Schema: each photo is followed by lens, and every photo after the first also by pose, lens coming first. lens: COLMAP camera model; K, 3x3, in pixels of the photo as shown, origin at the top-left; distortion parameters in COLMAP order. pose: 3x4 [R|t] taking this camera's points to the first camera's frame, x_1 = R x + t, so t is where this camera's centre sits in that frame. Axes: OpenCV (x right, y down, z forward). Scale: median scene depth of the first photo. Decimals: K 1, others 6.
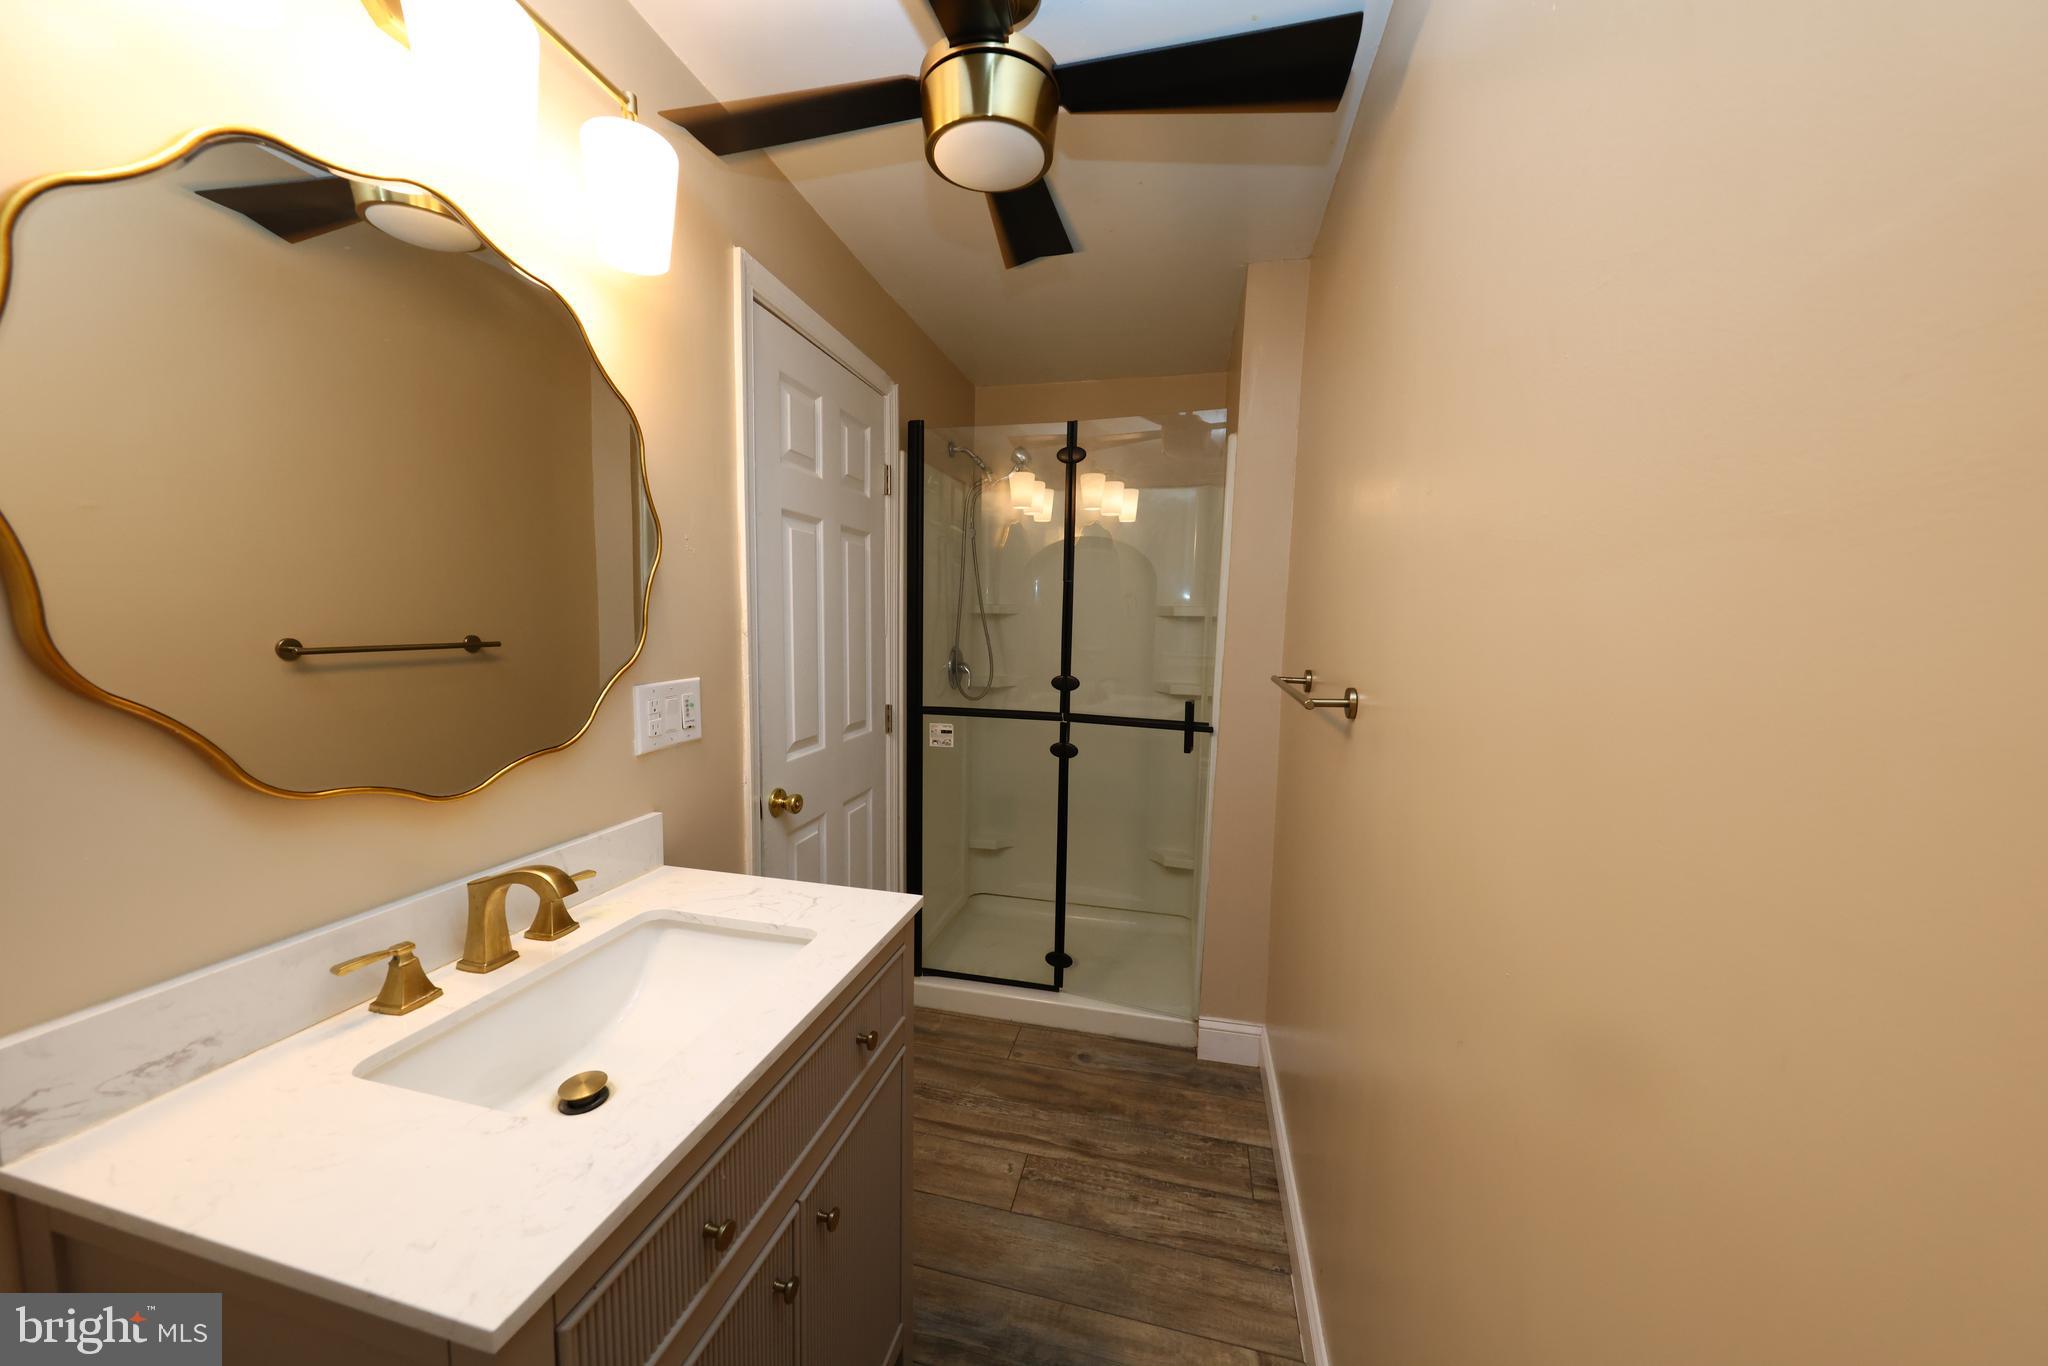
lens RADIAL K [[709.3, 0, 1022.6], [0, 709.3, 696.1], [0, 0, 1]] dist [0.000678, 0.000074]
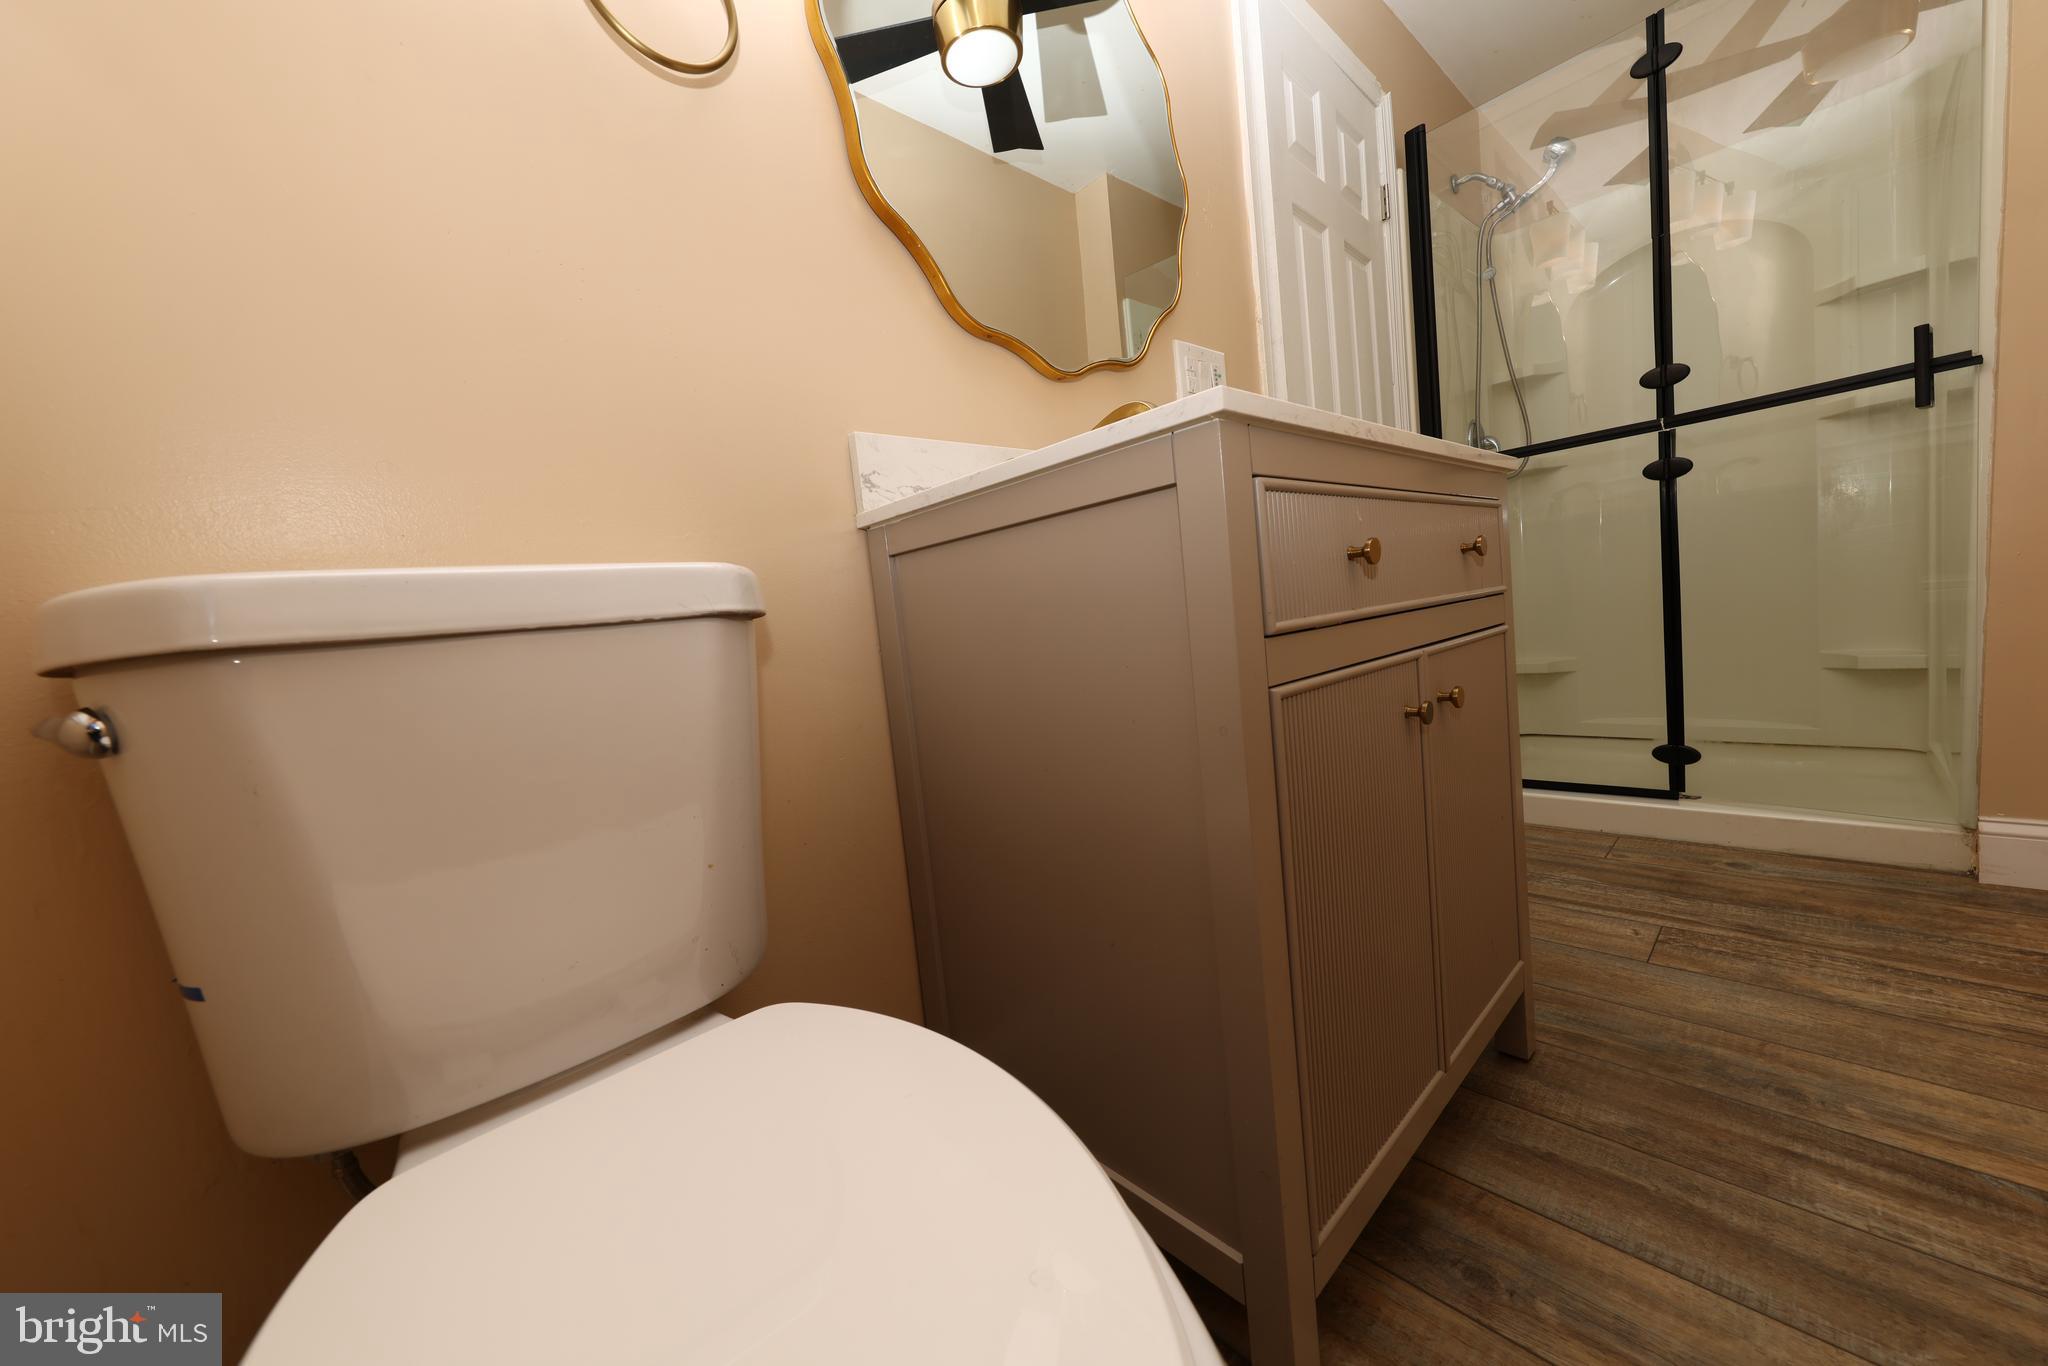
lens RADIAL K [[720.3, 0, 1025.7], [0, 720.3, 685.2], [0, 0, 1]] dist [-0.003900, -0.000533]
pose [[0.814797, -0.057277, -0.576911, -0.077806], [0.068545, 0.997645, -0.002238, 0.288780], [0.575680, -0.037721, 0.816804, -0.020794]]
